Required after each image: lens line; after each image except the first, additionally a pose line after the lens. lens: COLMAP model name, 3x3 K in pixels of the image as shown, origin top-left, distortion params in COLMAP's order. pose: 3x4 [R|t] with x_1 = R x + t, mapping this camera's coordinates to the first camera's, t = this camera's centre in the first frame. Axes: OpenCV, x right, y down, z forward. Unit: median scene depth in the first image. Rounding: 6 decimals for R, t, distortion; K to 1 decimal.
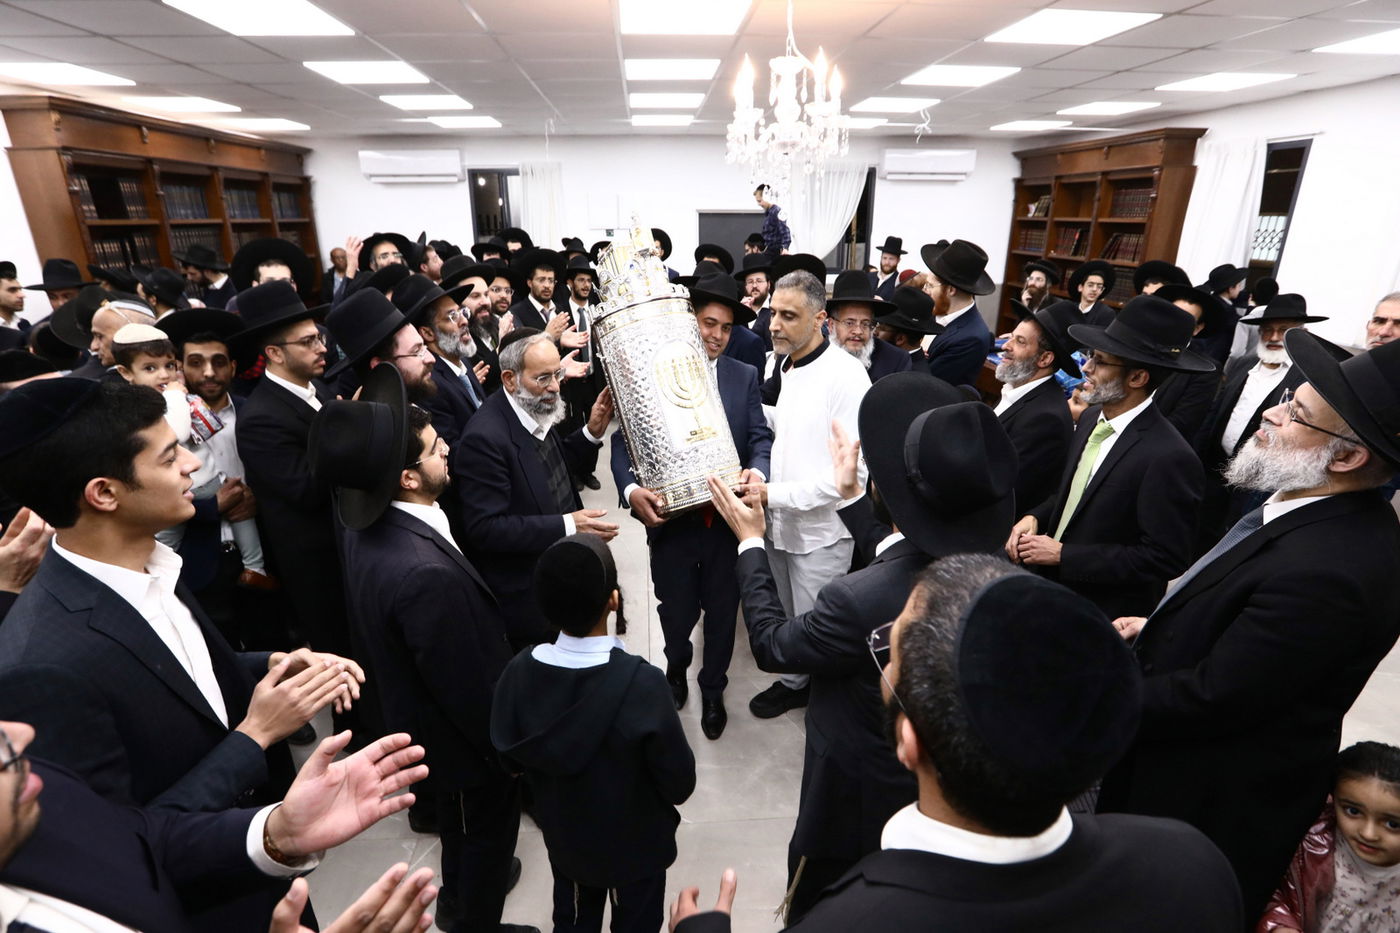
lens RADIAL K [[706.9, 0, 700.0], [0, 706.9, 466.5], [0, 0, 1]] dist [-0.067237, 0.012793]
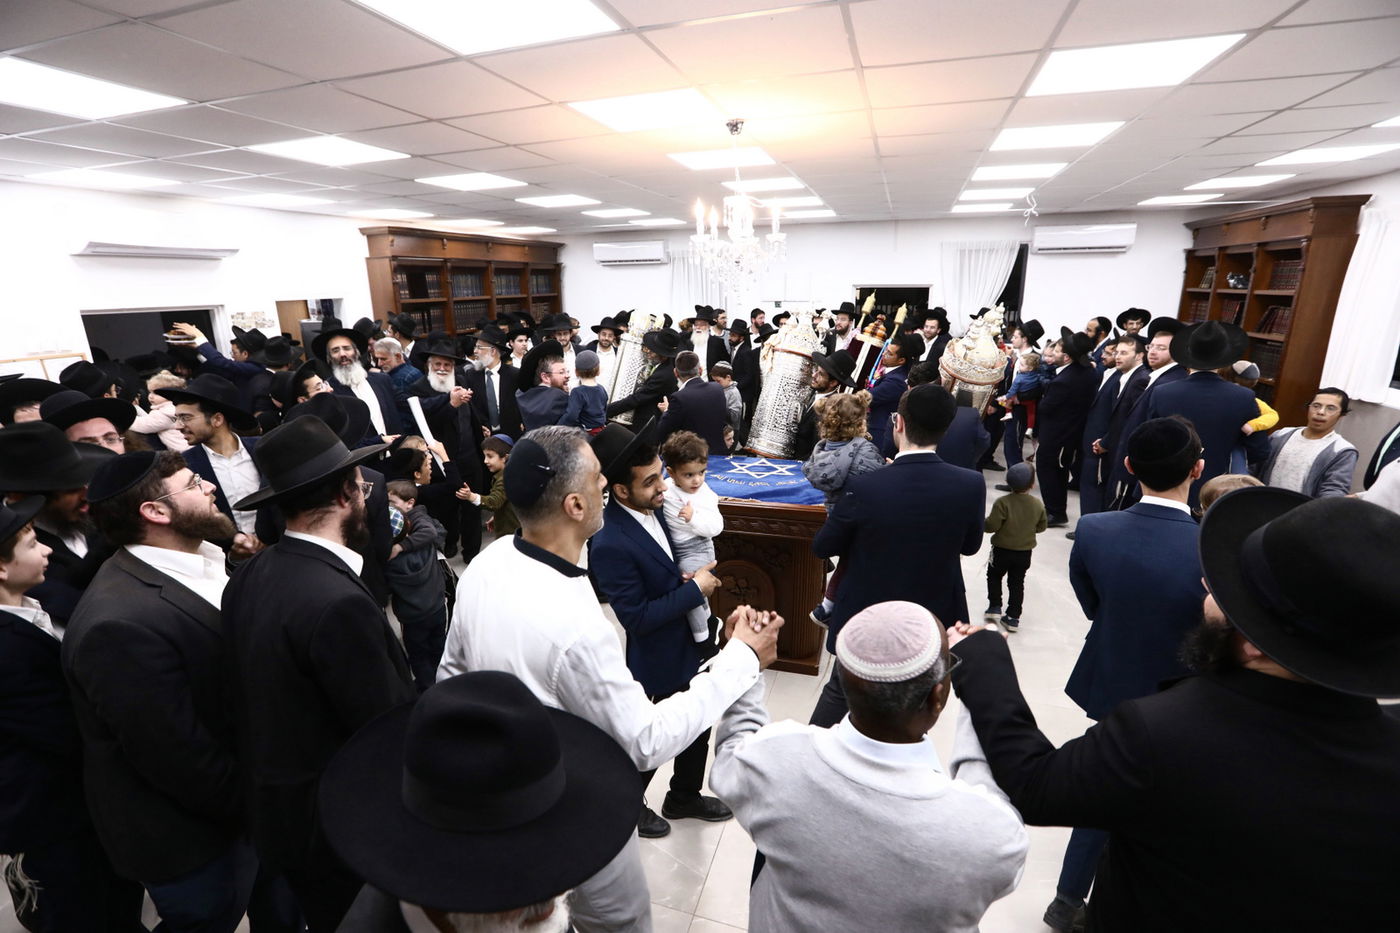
lens RADIAL K [[706.9, 0, 700.0], [0, 706.9, 466.5], [0, 0, 1]] dist [-0.067237, 0.012793]
pose [[0.914169, 0.087032, -0.395879, 0.302834], [-0.117275, 0.991695, -0.052792, 0.021764], [0.387997, 0.094687, 0.916784, -0.148851]]
